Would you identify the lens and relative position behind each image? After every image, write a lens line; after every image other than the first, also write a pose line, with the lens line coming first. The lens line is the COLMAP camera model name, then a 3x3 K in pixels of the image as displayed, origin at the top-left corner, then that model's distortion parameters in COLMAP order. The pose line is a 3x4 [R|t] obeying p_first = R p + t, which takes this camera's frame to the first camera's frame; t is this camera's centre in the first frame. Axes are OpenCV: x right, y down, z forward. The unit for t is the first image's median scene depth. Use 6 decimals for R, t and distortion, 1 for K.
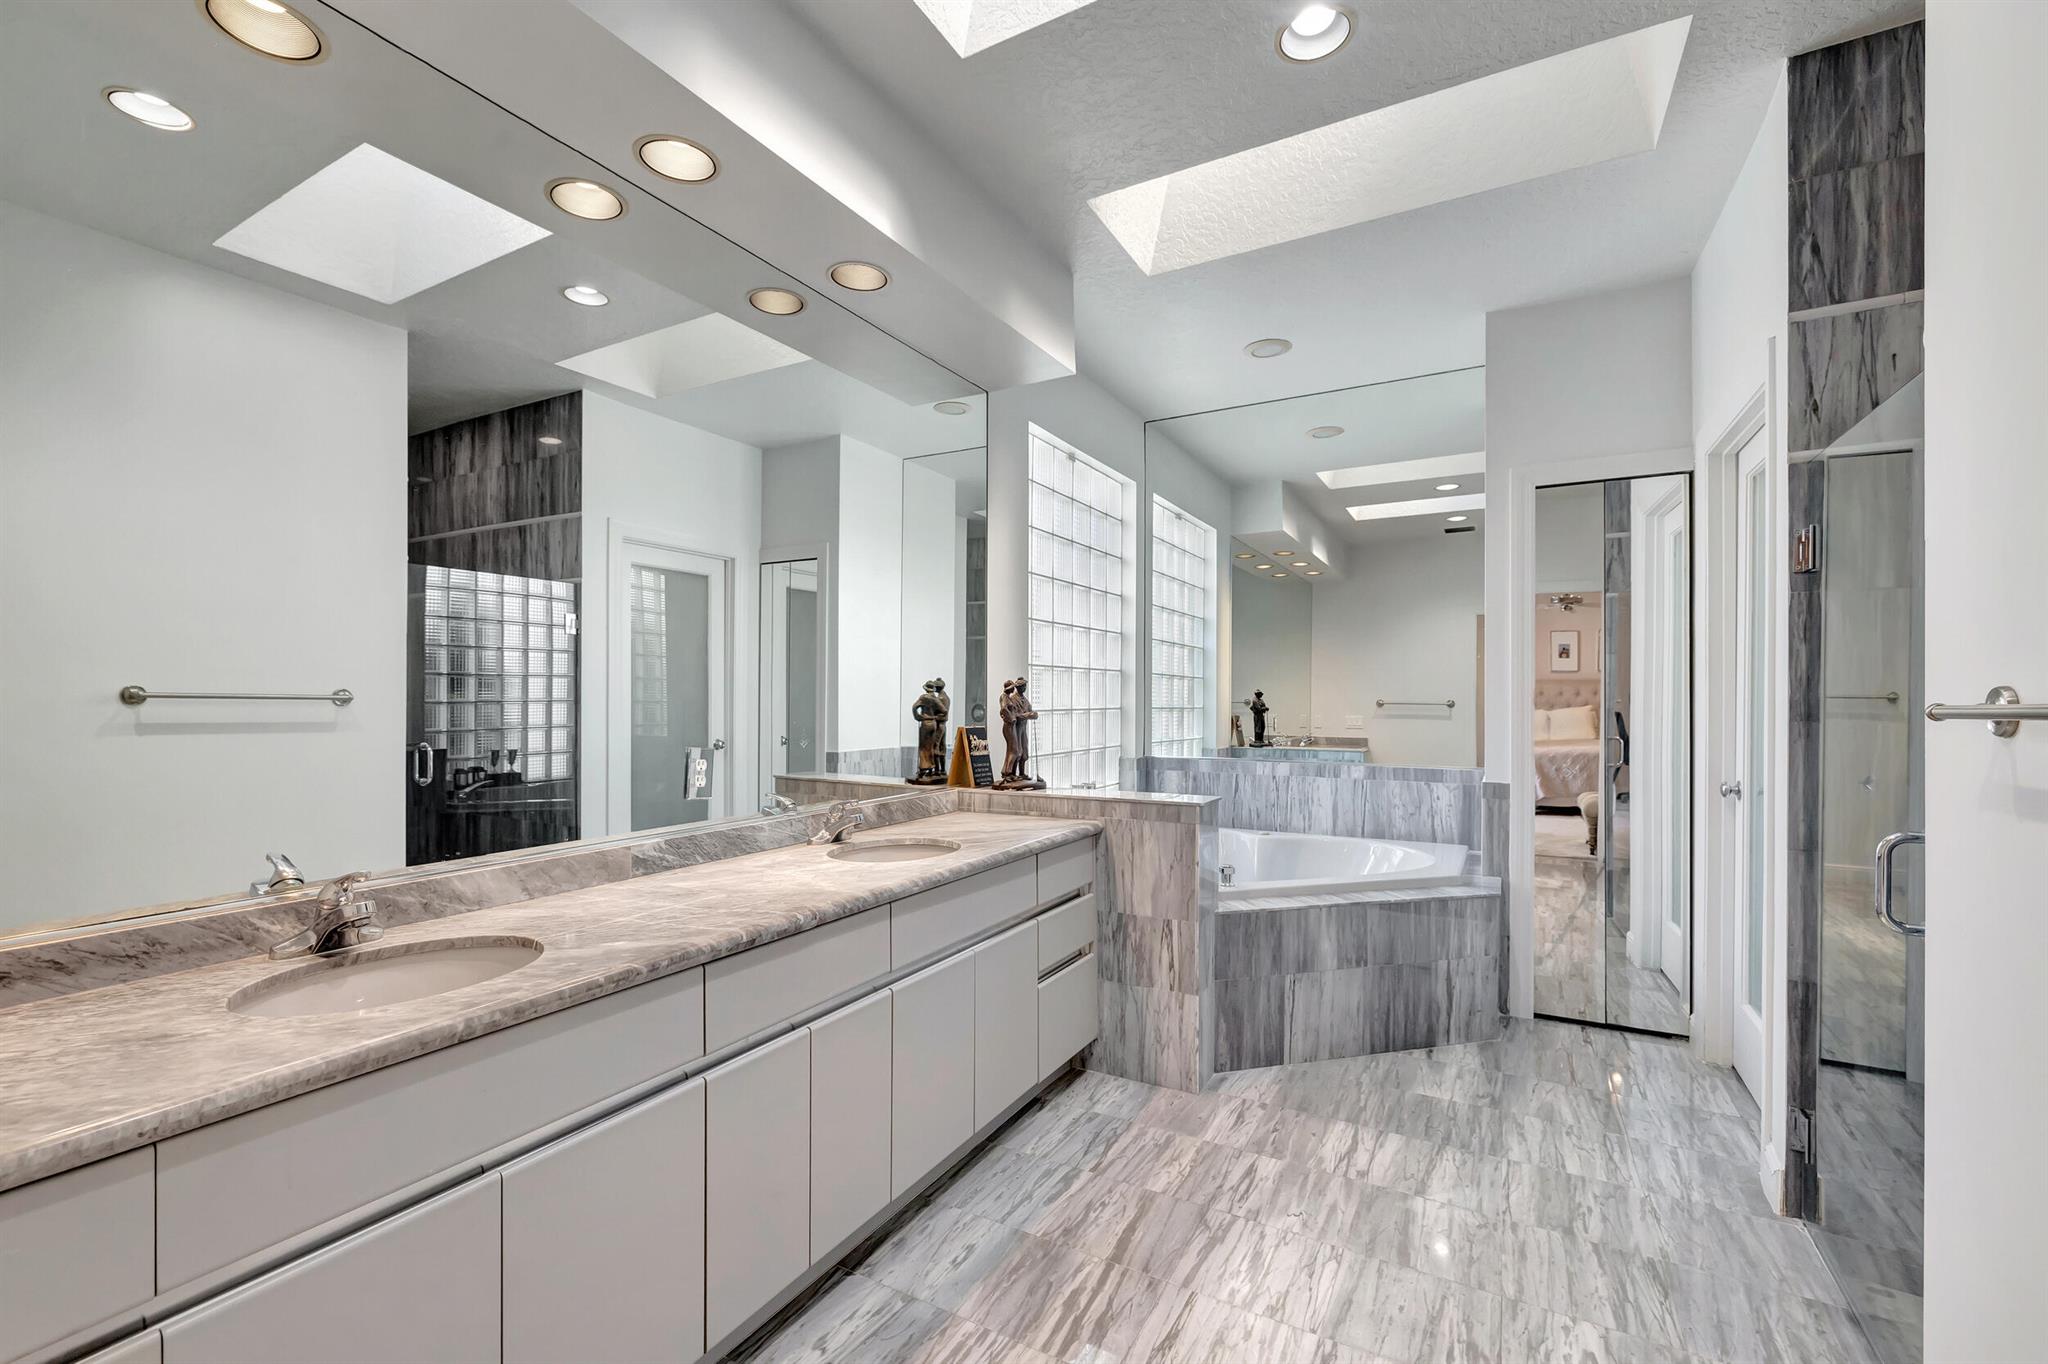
lens RADIAL K [[863.6, 0, 1022.1], [0, 863.6, 691.5], [0, 0, 1]] dist [-0.003454, 0.000562]
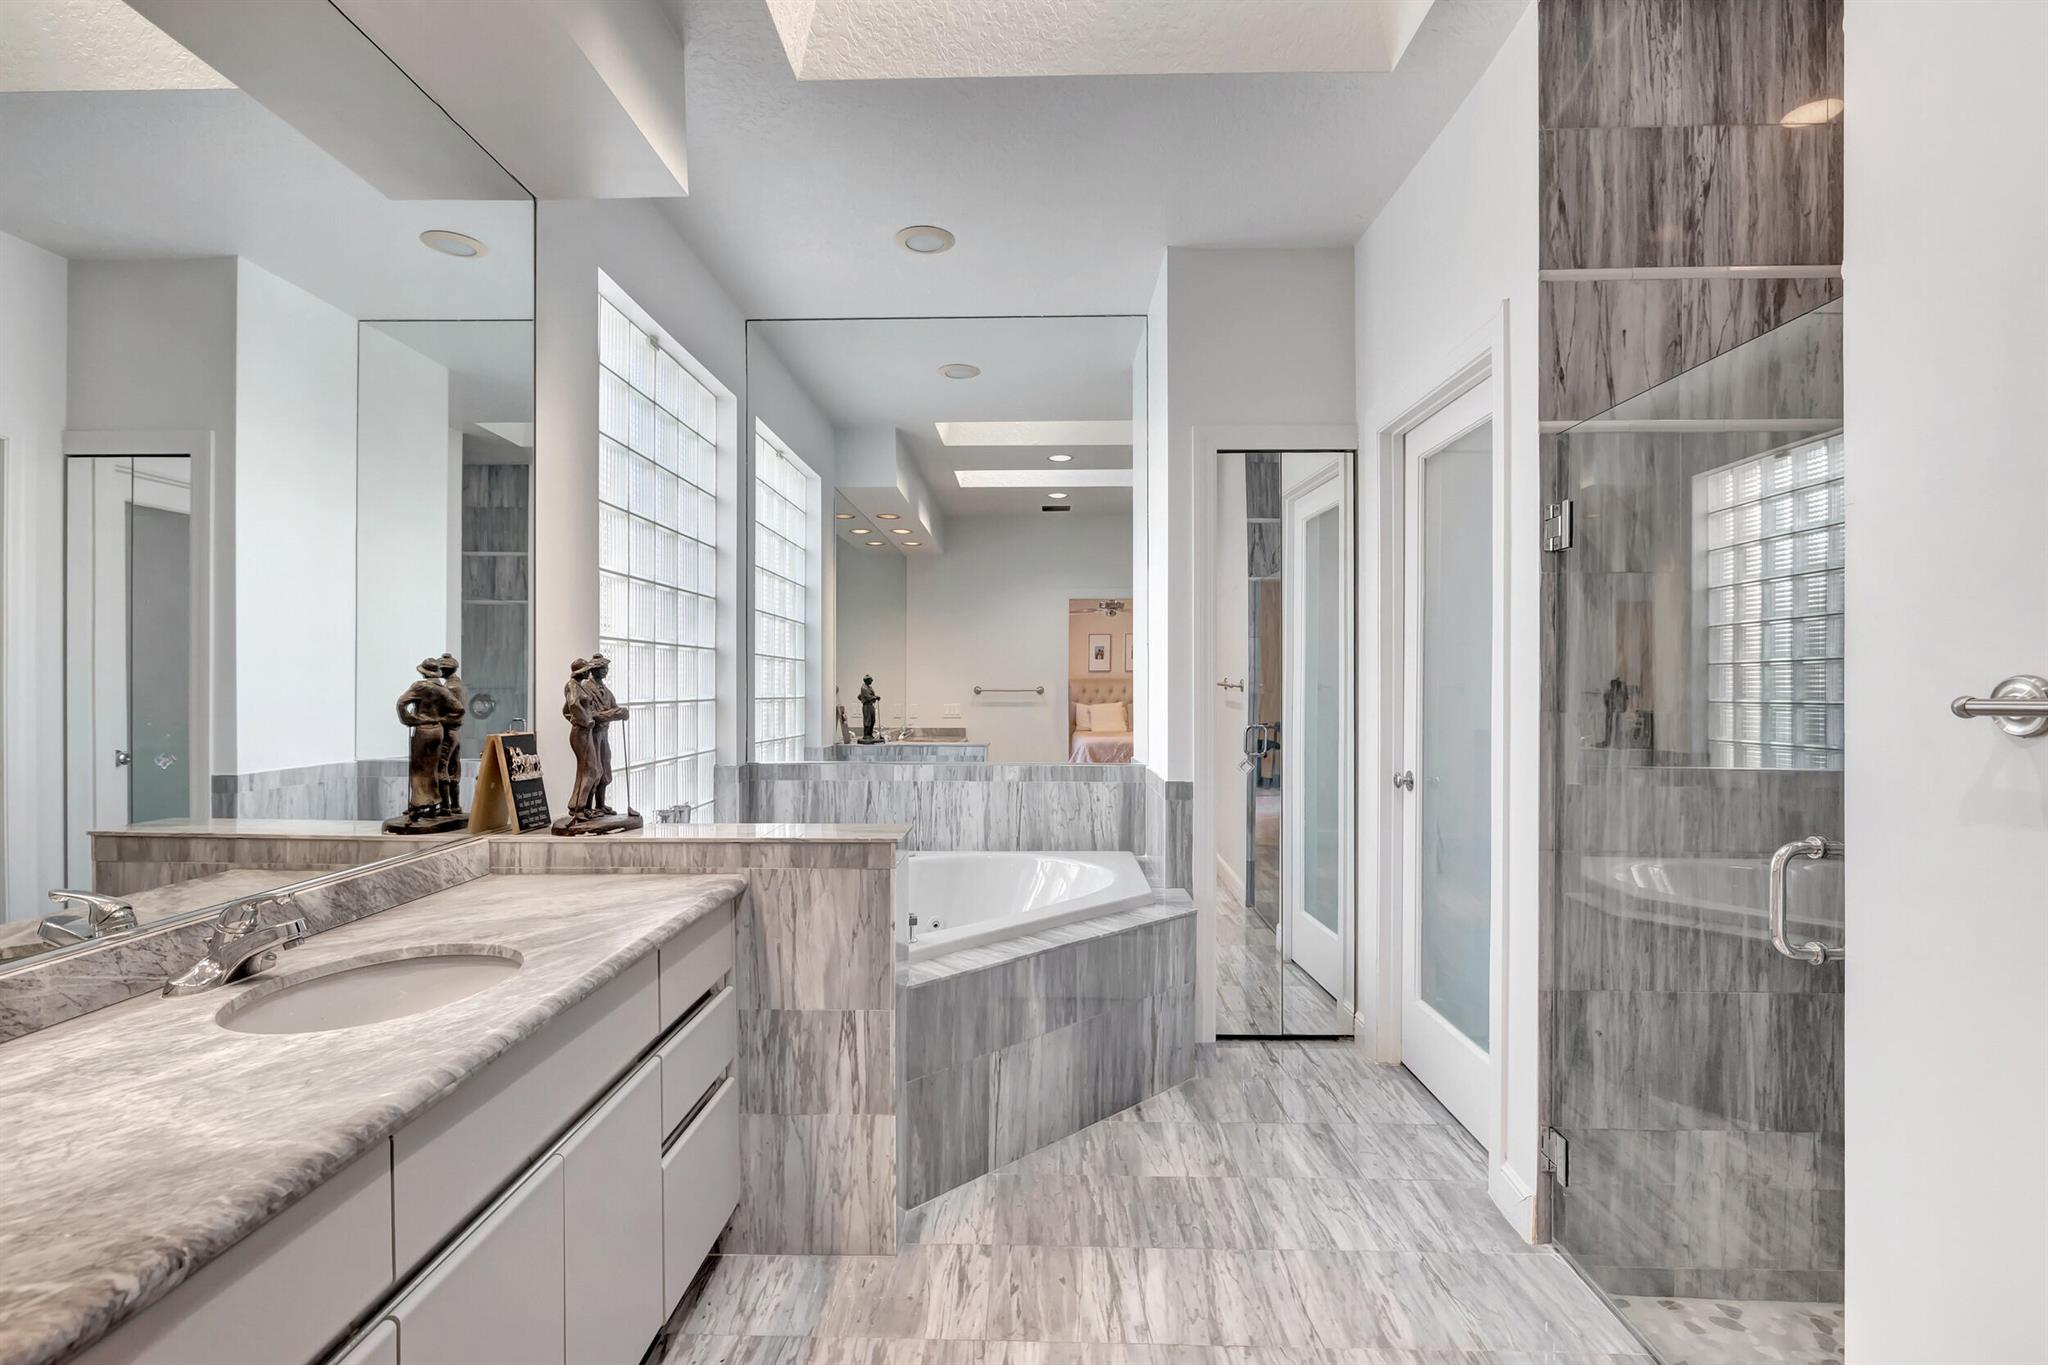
lens RADIAL K [[954.4, 0, 1020.3], [0, 954.4, 689.7], [0, 0, 1]] dist [-0.008933, 0.000773]
pose [[0.885621, -0.003663, 0.464393, -0.053583], [-0.002549, 0.999916, 0.012747, -0.000421], [-0.464401, -0.012473, 0.885537, 0.237863]]
